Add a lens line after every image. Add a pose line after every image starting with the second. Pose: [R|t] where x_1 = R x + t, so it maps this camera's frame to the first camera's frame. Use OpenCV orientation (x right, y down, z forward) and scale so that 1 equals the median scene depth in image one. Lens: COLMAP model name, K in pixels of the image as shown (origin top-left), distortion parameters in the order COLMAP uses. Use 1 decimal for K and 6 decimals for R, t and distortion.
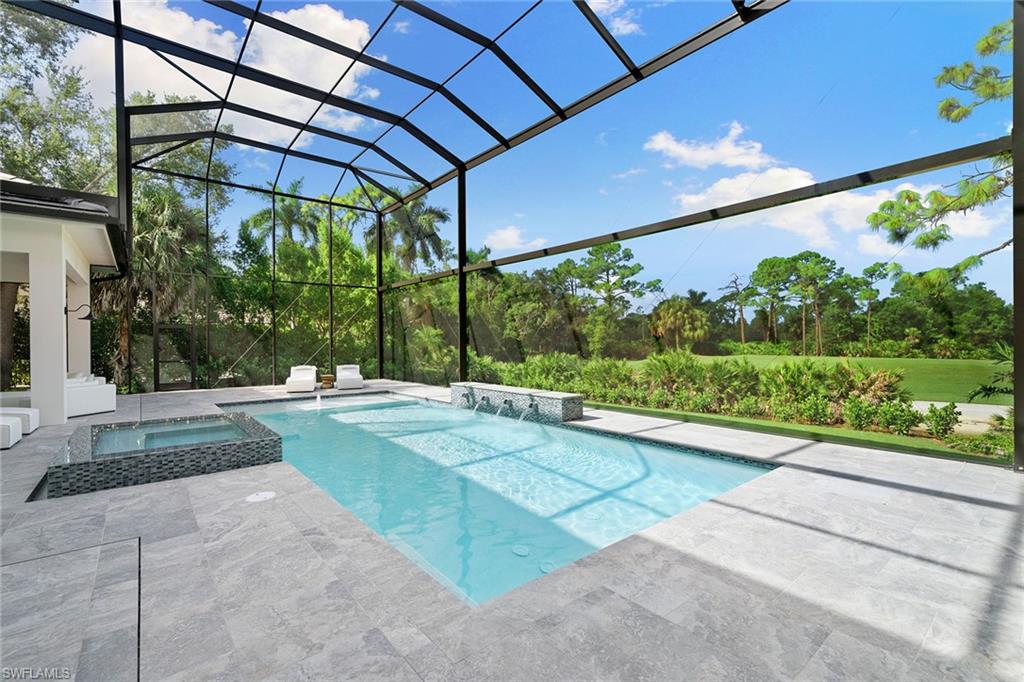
lens RADIAL K [[450.9, 0, 505.4], [0, 450.9, 342.0], [0, 0, 1]] dist [0.000224, -0.001089]
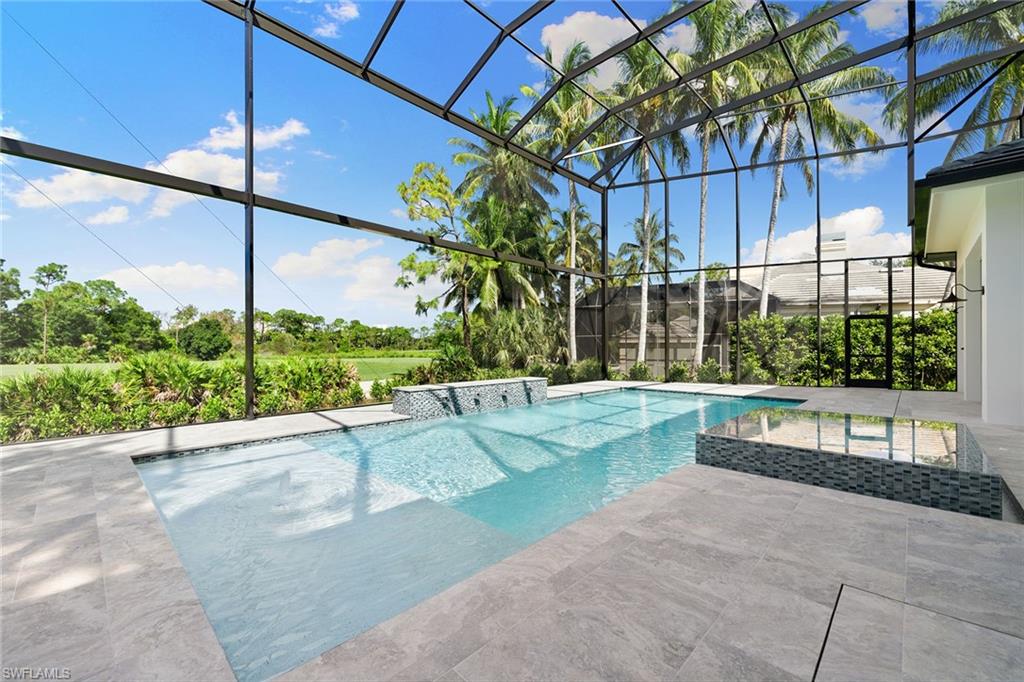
lens RADIAL K [[420.2, 0, 508.7], [0, 420.2, 342.3], [0, 0, 1]] dist [0.001049, 0.000228]
pose [[-0.118579, 0.016454, 0.992808, -0.464764], [0.003204, 0.999864, -0.016188, 0.016854], [-0.992939, 0.001262, -0.118616, 0.547097]]
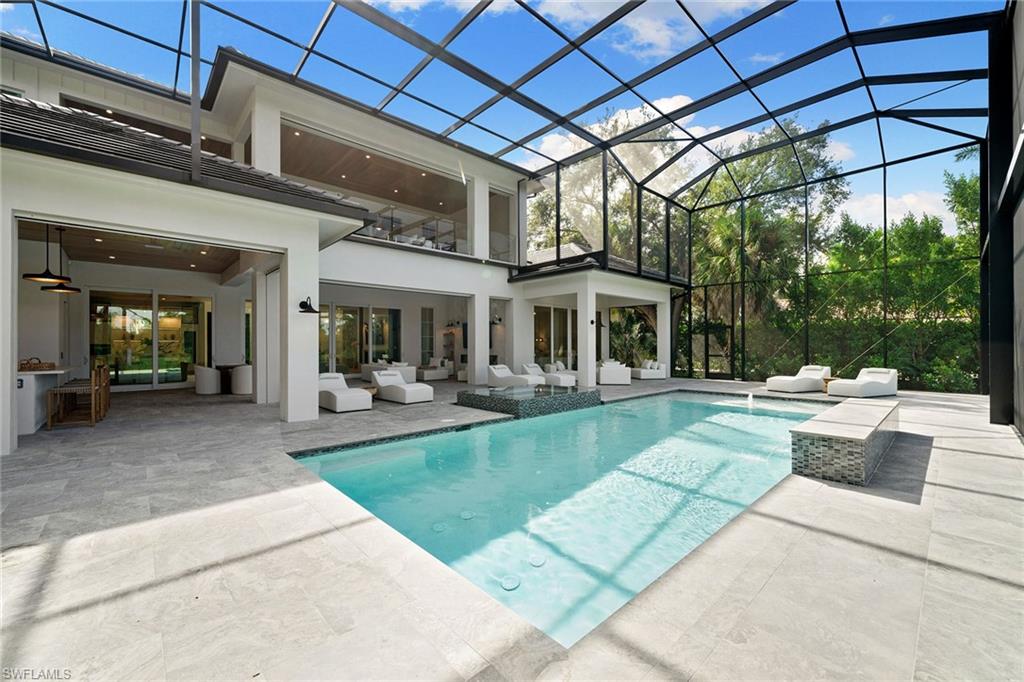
lens RADIAL K [[409.5, 0, 505.0], [0, 409.5, 344.7], [0, 0, 1]] dist [-0.000123, -0.000216]
pose [[0.057832, 0.004506, -0.998316, 0.274285], [0.002221, 0.999987, 0.004642, 0.004451], [0.998324, -0.002485, 0.057821, 0.265452]]
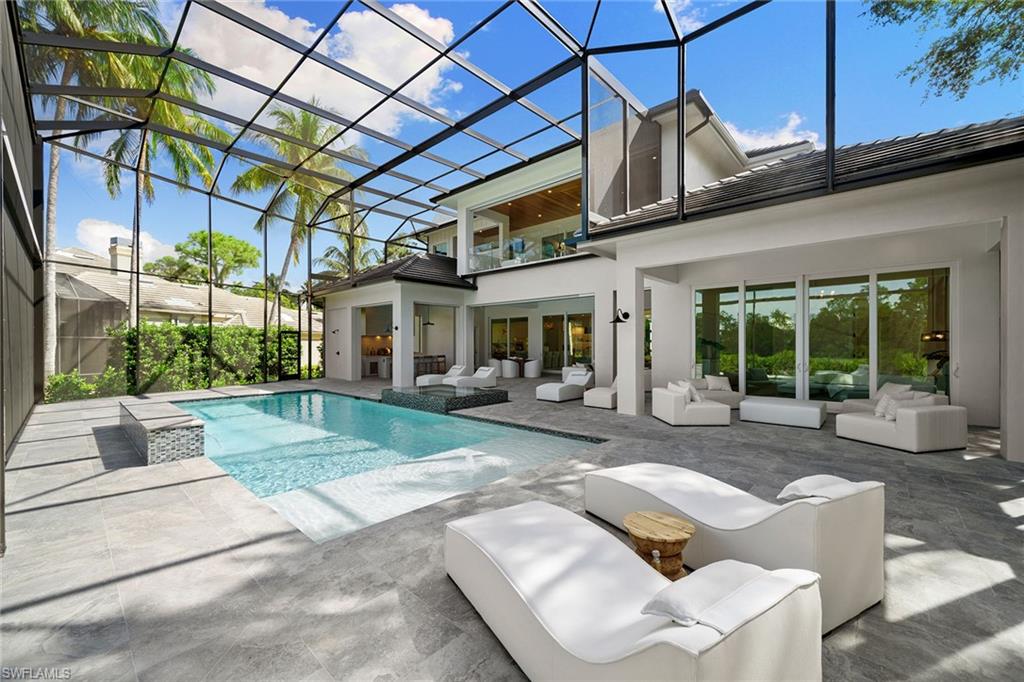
lens RADIAL K [[409.5, 0, 505.0], [0, 409.5, 344.7], [0, 0, 1]] dist [-0.000123, -0.000216]
pose [[-0.989070, 0.011090, -0.147032, -0.233441], [0.010575, 0.999935, 0.004282, -0.001038], [0.147070, 0.002681, -0.989122, 0.926078]]
